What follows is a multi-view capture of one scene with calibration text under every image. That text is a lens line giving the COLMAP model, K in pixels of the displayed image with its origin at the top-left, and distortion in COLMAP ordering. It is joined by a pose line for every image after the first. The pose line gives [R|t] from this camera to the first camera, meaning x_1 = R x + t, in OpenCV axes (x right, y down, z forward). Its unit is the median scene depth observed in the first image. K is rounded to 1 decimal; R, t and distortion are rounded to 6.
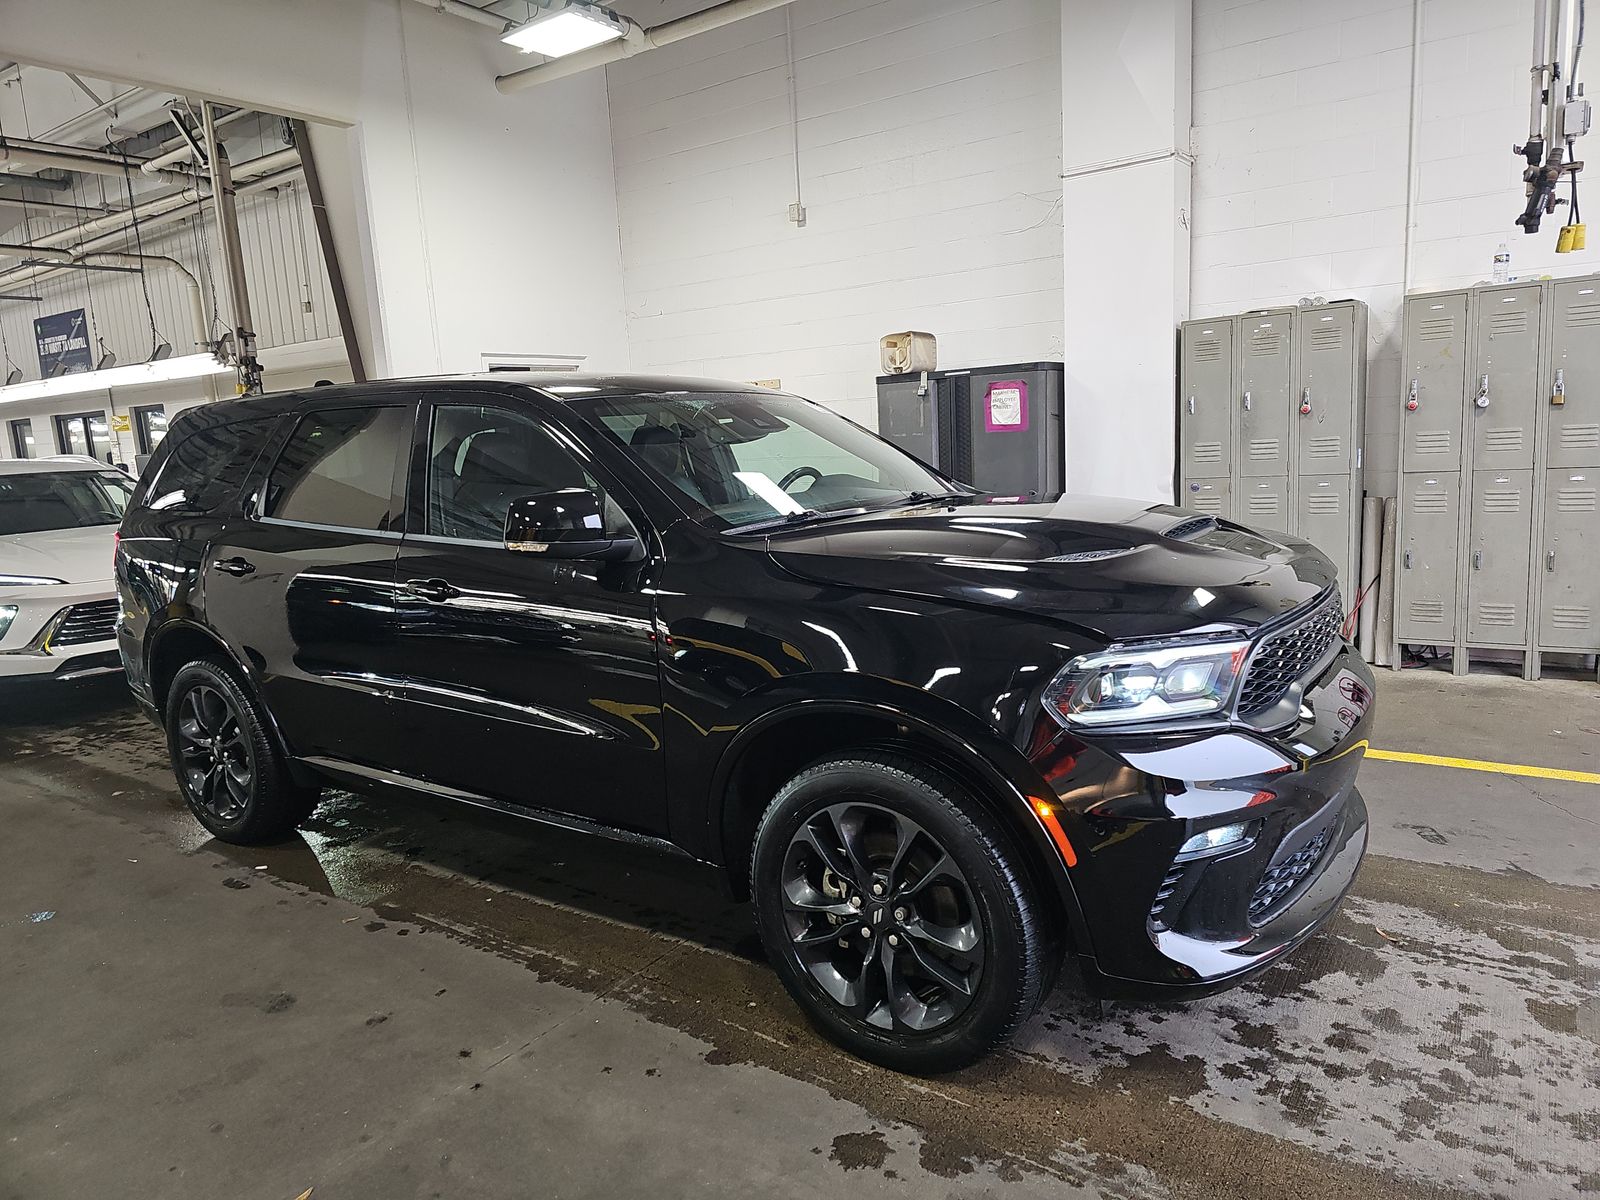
lens RADIAL K [[1050.7, 0, 800.0], [0, 1050.7, 600.0], [0, 0, 1]] dist [0.043079, -0.045514]
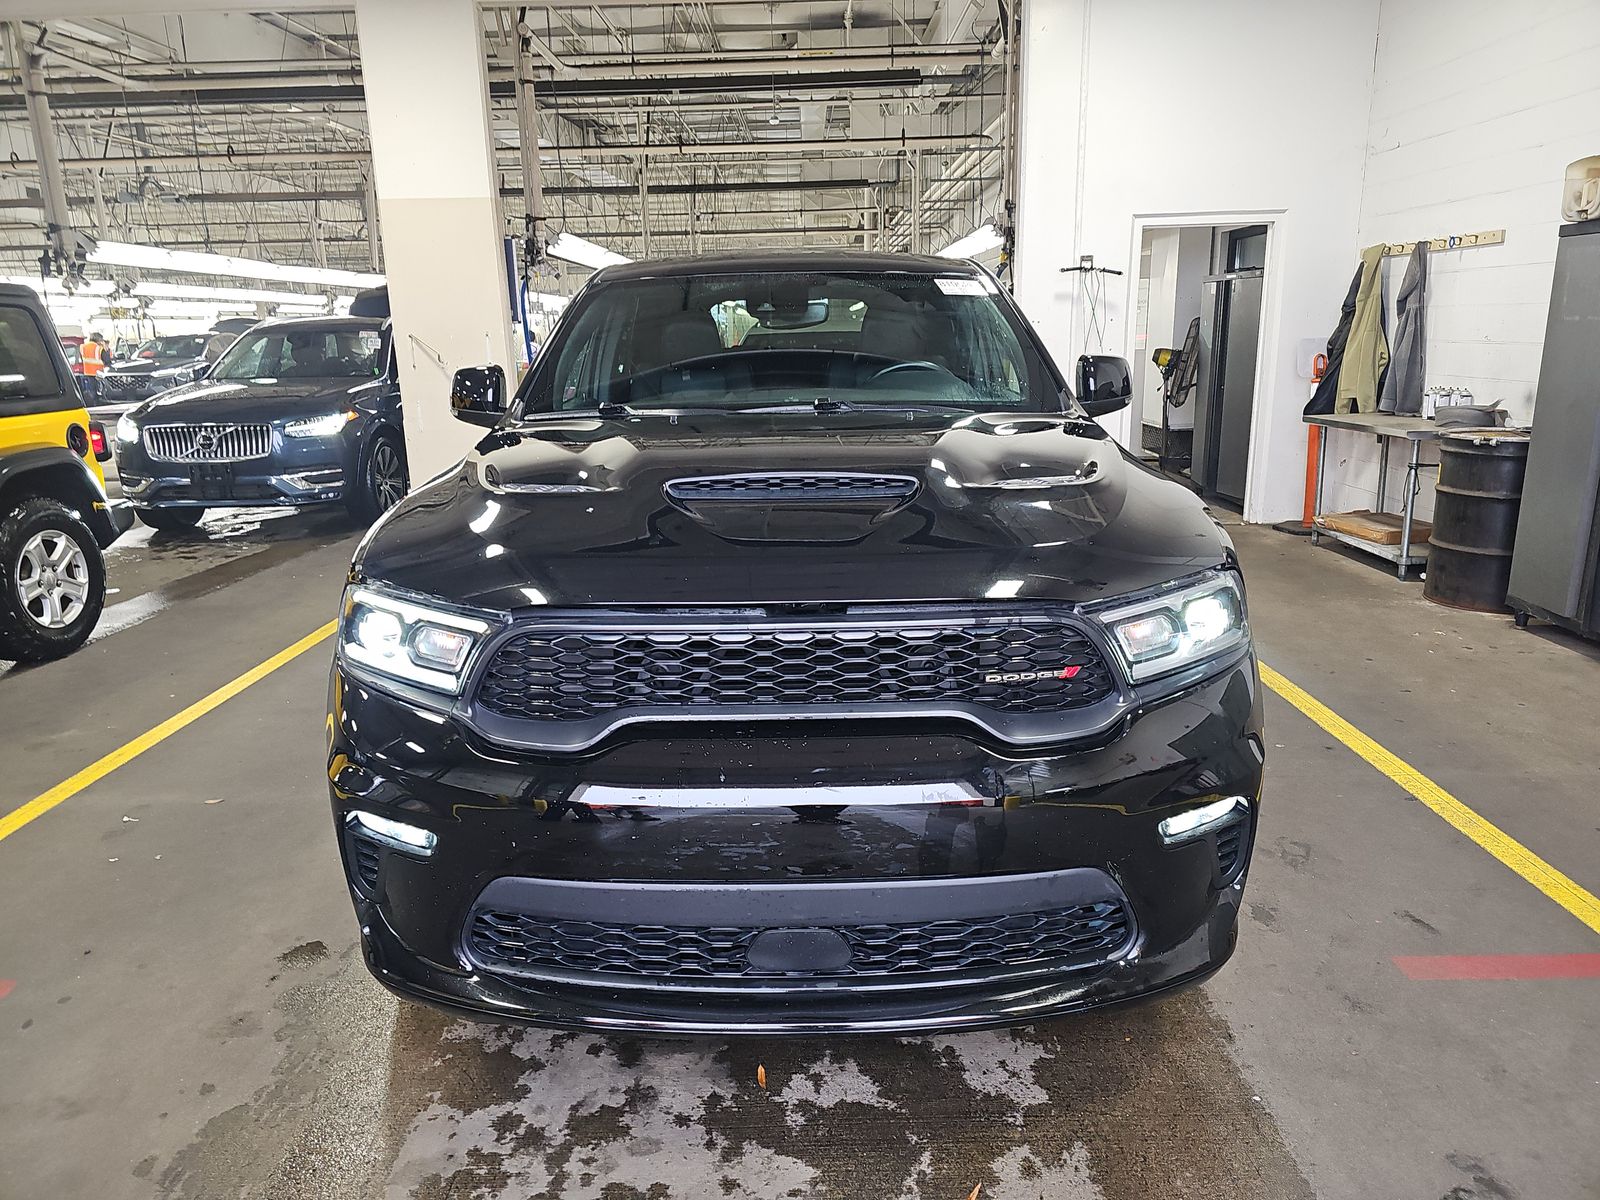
lens RADIAL K [[1050.7, 0, 800.0], [0, 1050.7, 600.0], [0, 0, 1]] dist [0.043079, -0.045514]
pose [[0.573207, 0.239765, -0.783547, 1.058936], [-0.138922, 0.970826, 0.195443, -0.144944], [0.807548, -0.003177, 0.589793, 0.673059]]
